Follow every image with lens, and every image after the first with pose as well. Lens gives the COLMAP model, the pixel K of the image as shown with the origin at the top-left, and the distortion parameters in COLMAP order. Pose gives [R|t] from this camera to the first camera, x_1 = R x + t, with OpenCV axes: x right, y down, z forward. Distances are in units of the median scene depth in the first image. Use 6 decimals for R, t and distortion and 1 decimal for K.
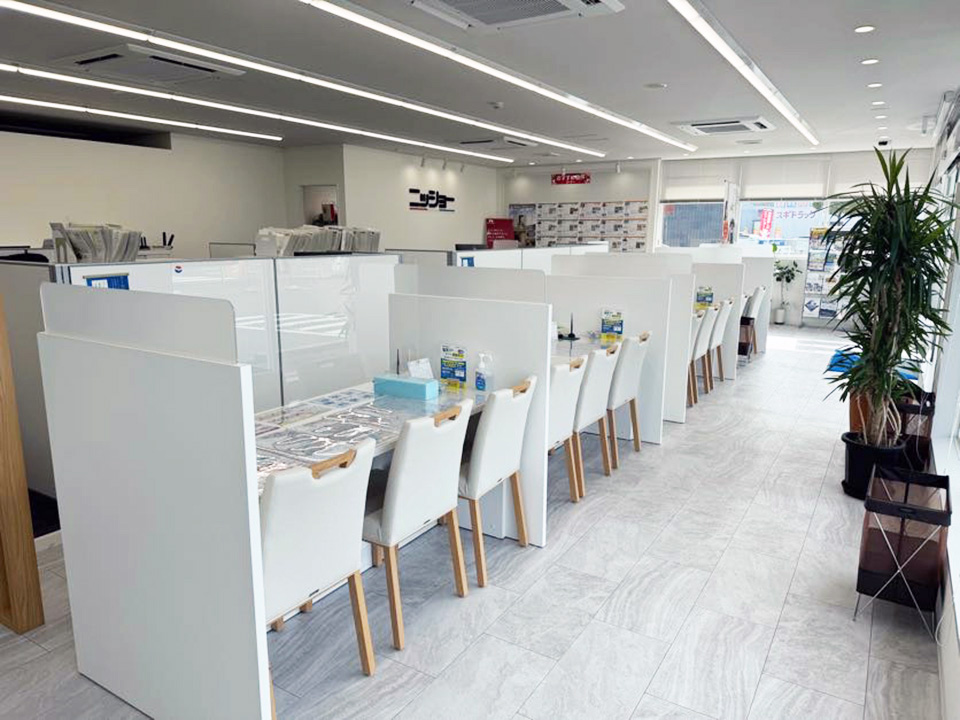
lens RADIAL K [[659.4, 0, 466.7], [0, 659.4, 357.0], [0, 0, 1]] dist [0.000524, 0.001527]
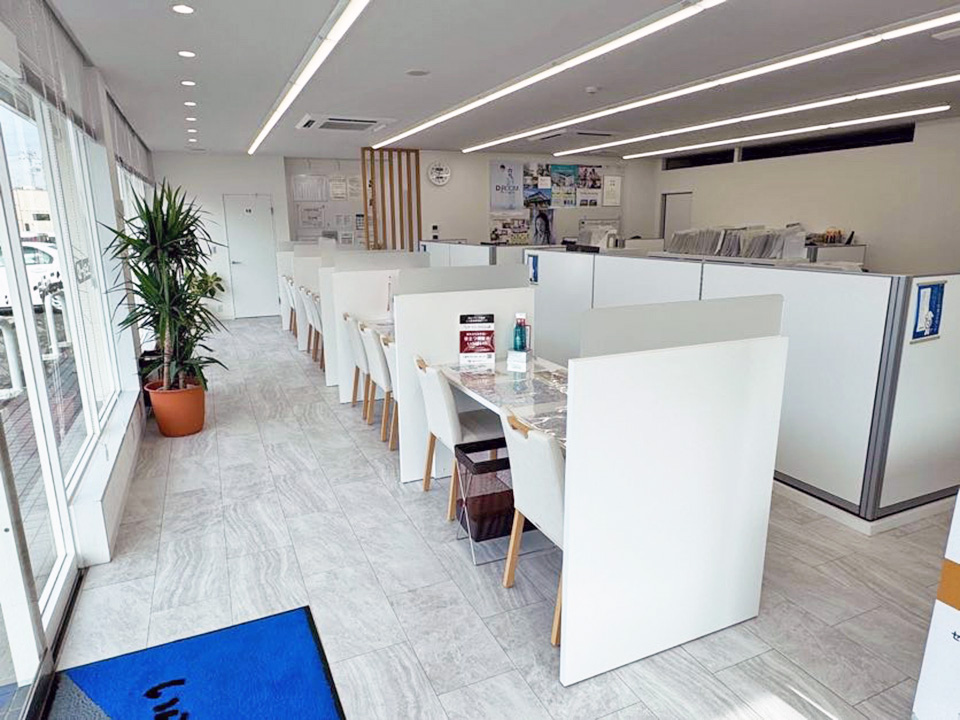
lens RADIAL K [[602.3, 0, 480.0], [0, 602.3, 360.0], [0, 0, 1]] dist [0.024972, -0.001546]
pose [[-0.534500, 0.172660, -0.827344, 0.673718], [-0.160175, 0.940476, 0.299749, -0.204274], [0.829851, 0.292736, -0.475029, 1.073431]]
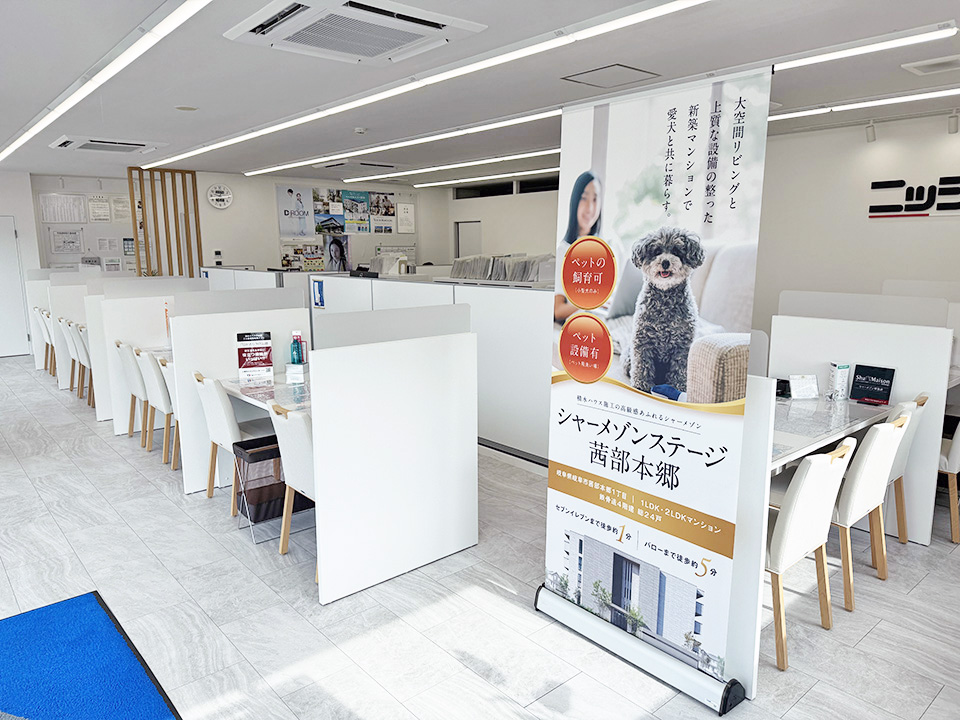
lens RADIAL K [[672.4, 0, 479.6], [0, 672.4, 368.1], [0, 0, 1]] dist [0.060401, -0.078877]
pose [[-0.279149, 0.151848, -0.948166, 0.746917], [-0.179877, 0.961670, 0.206968, -0.216238], [0.943250, 0.228328, -0.241135, 1.137786]]
